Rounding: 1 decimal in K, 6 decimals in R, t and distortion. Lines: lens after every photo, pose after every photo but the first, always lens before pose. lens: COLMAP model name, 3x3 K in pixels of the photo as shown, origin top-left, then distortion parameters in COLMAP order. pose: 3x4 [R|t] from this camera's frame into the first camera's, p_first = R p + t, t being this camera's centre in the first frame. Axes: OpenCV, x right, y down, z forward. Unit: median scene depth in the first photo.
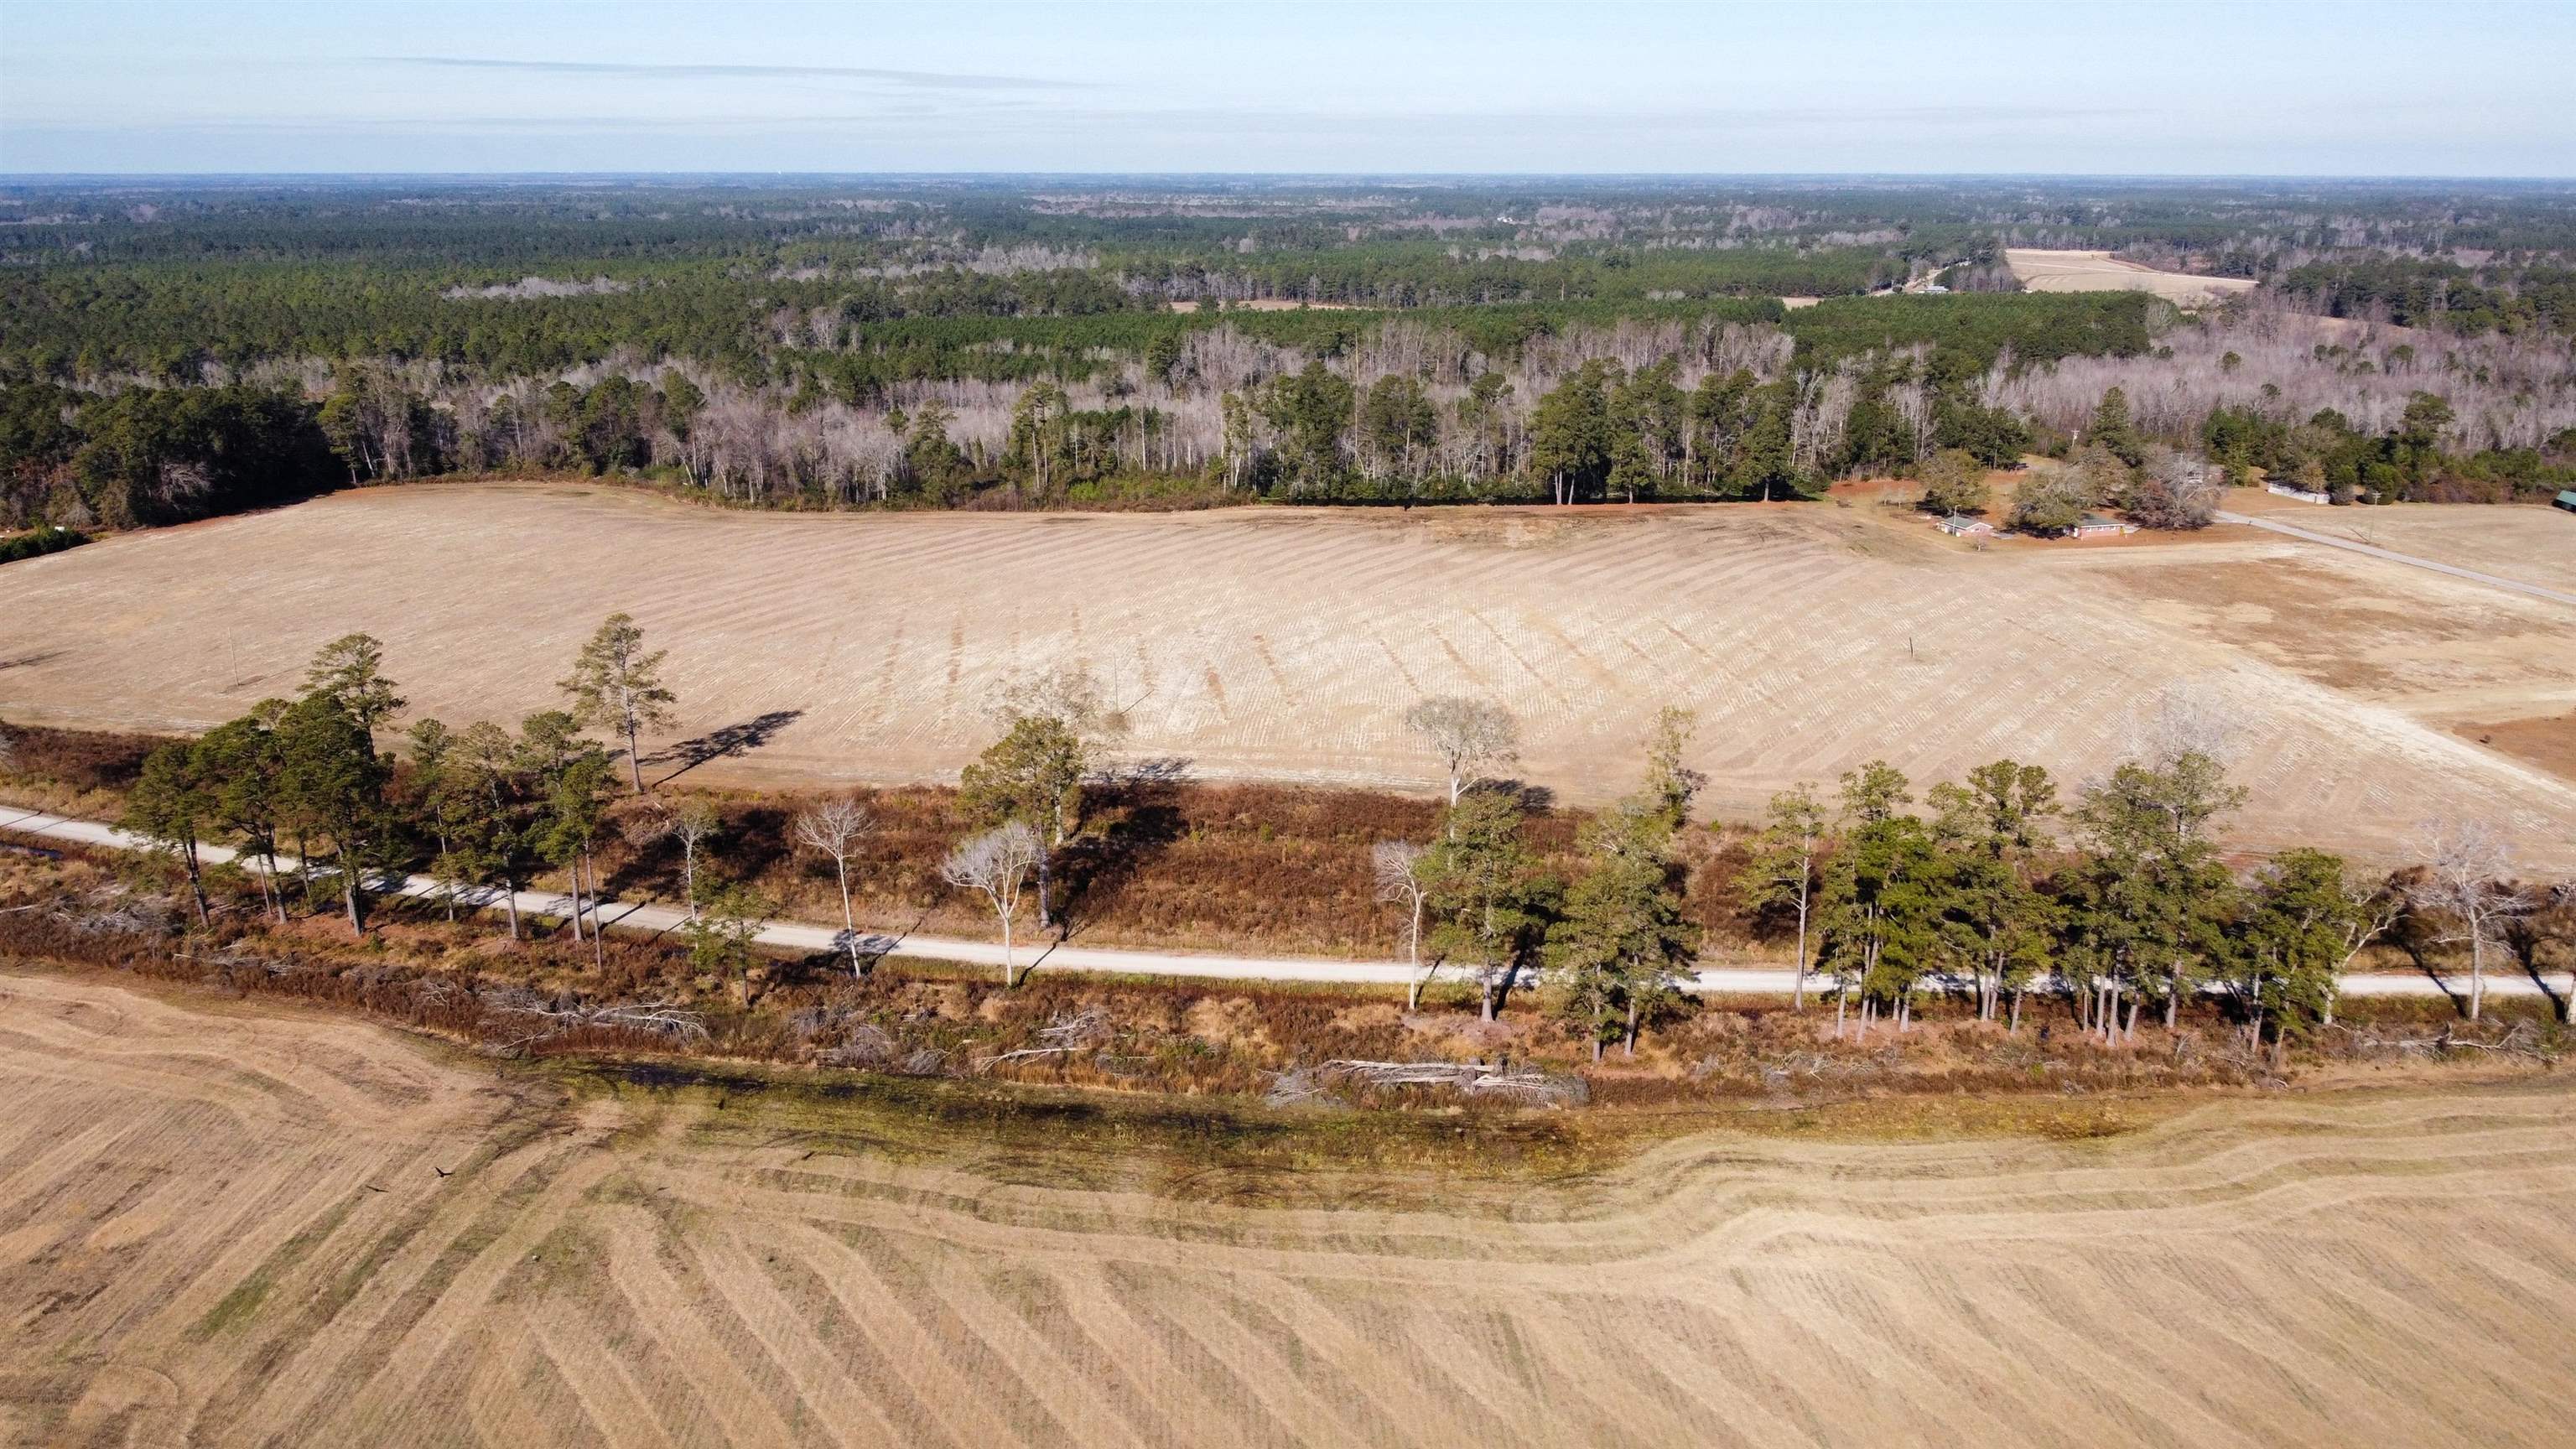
lens RADIAL K [[1959.9, 0, 1289.0], [0, 1959.9, 727.6], [0, 0, 1]] dist [0.001126, -0.005747]
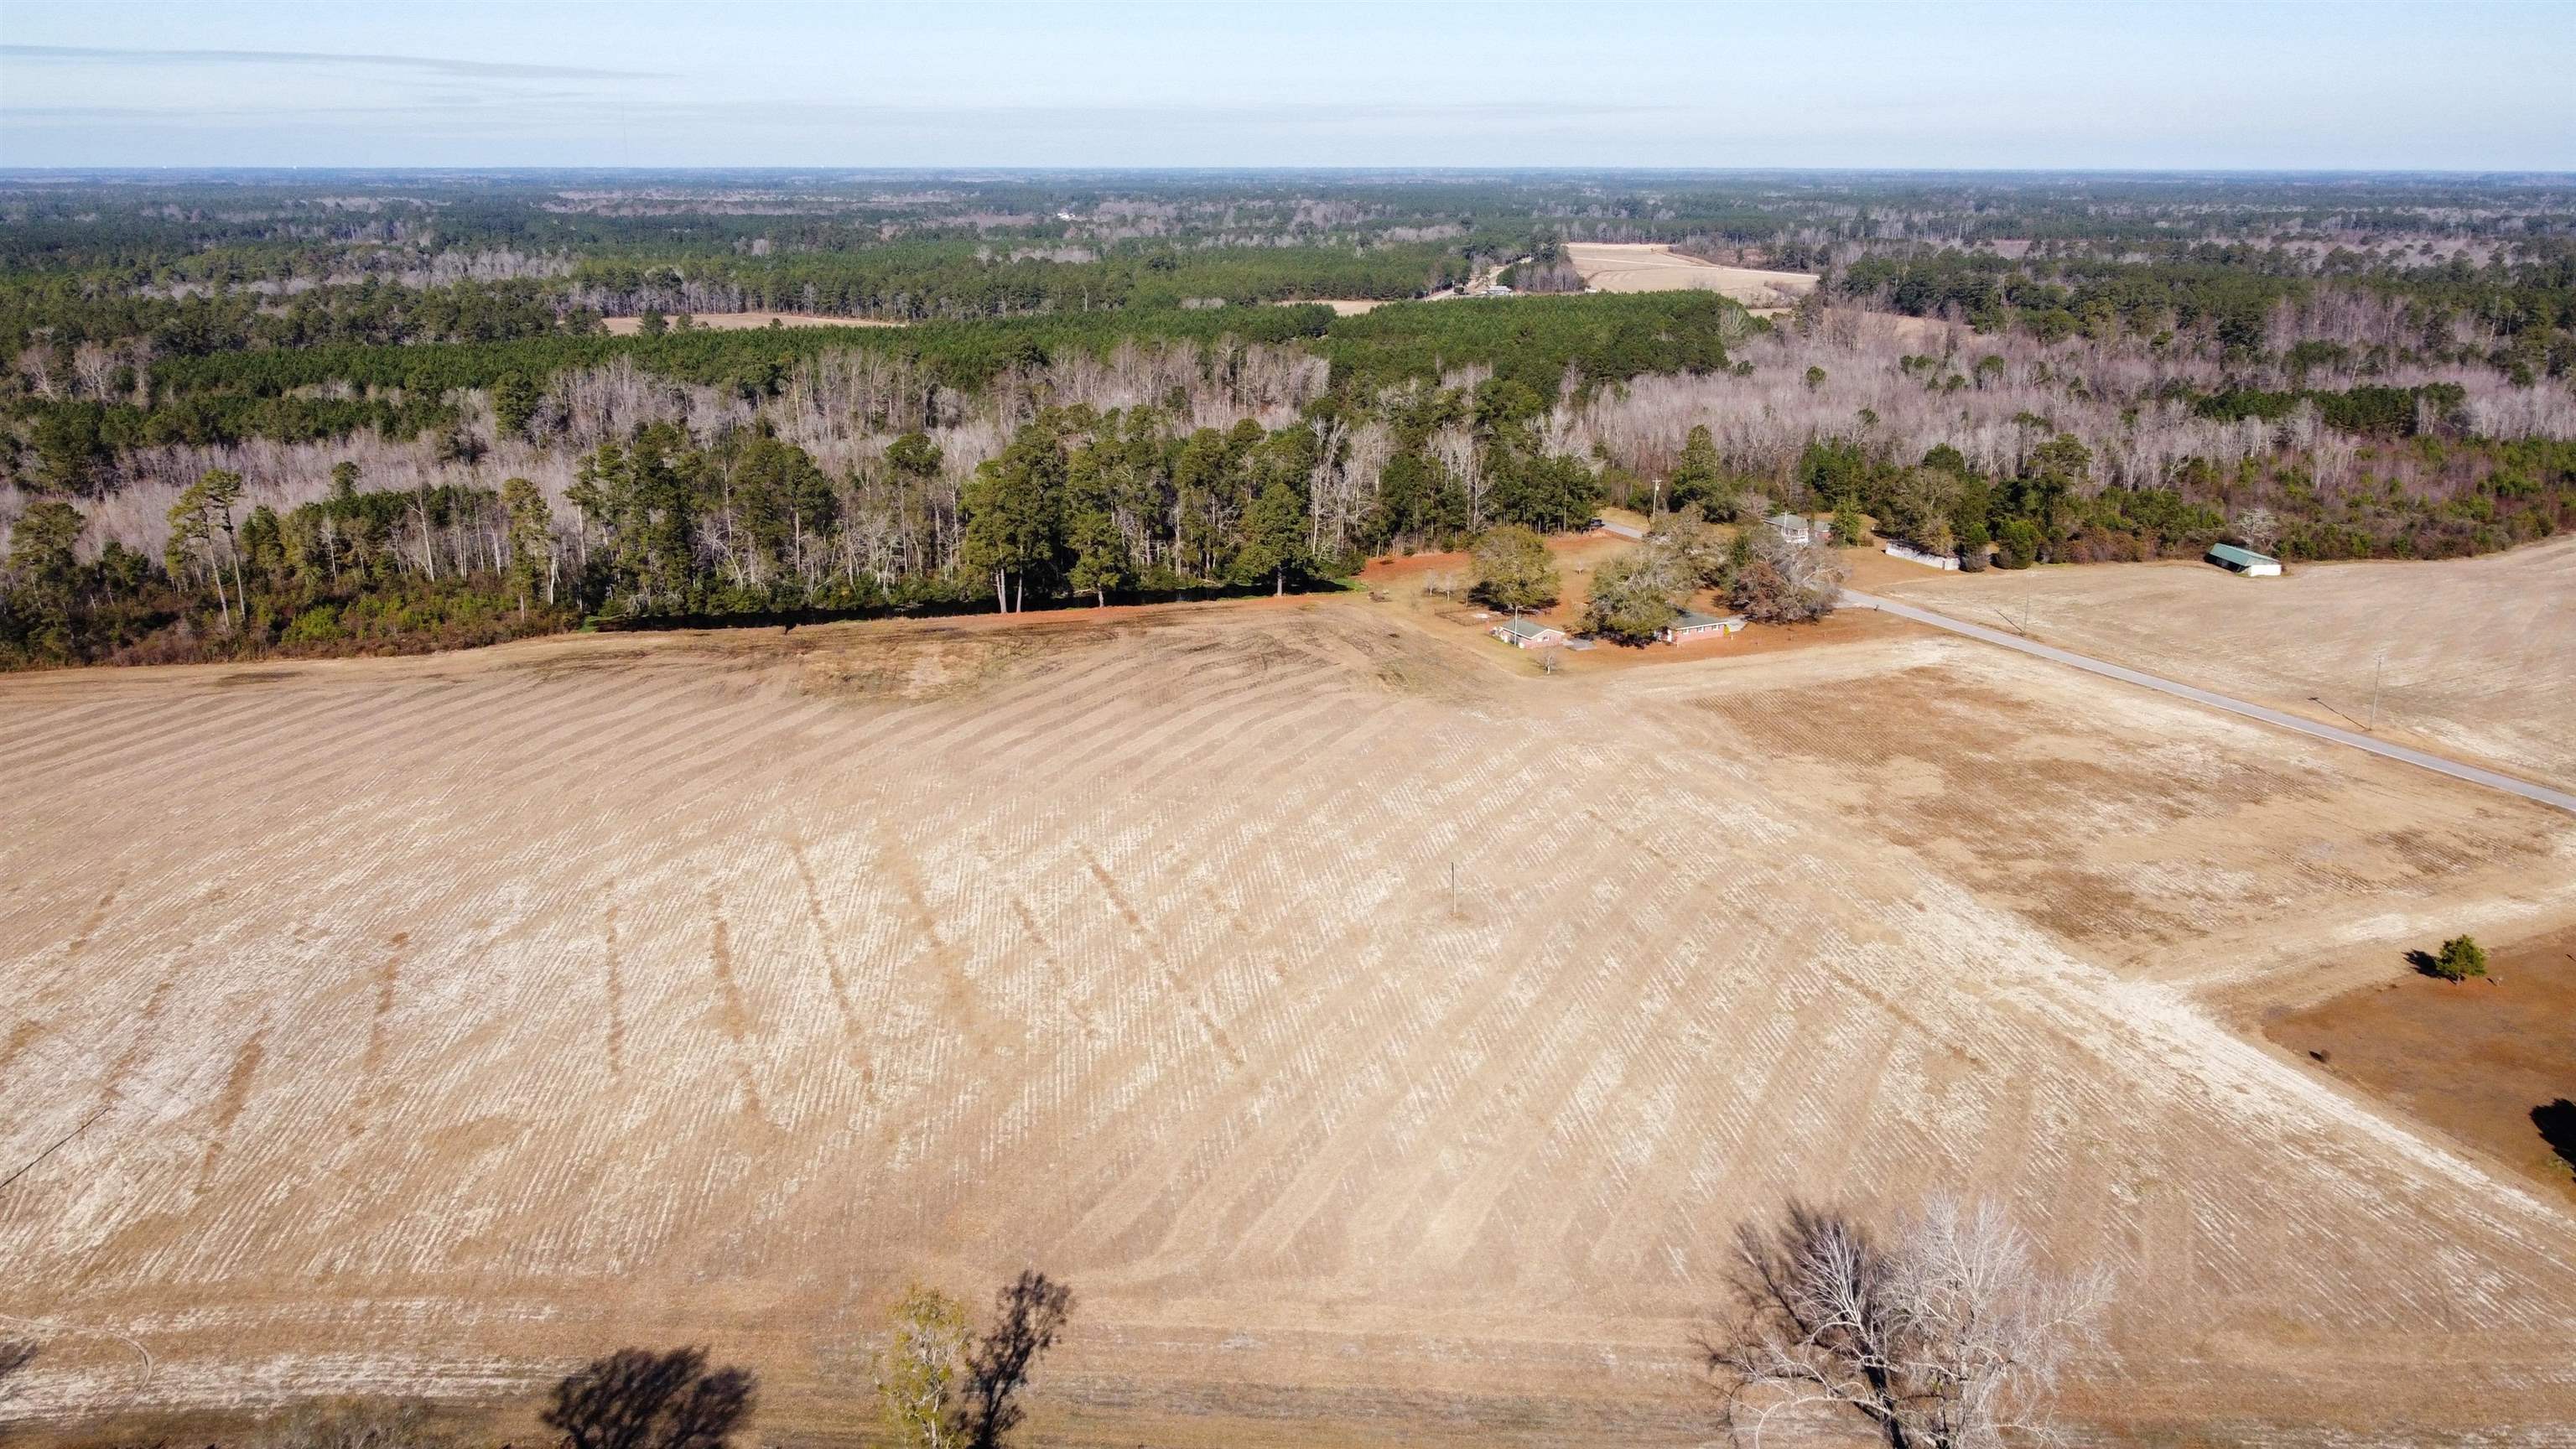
lens RADIAL K [[1959.9, 0, 1290.0], [0, 1959.9, 724.3], [0, 0, 1]] dist [0.001126, -0.005747]
pose [[0.979218, -0.056526, 0.194775, 0.087969], [0.056282, 0.998392, 0.006788, -0.064274], [-0.194845, 0.004315, 0.980825, 0.232359]]
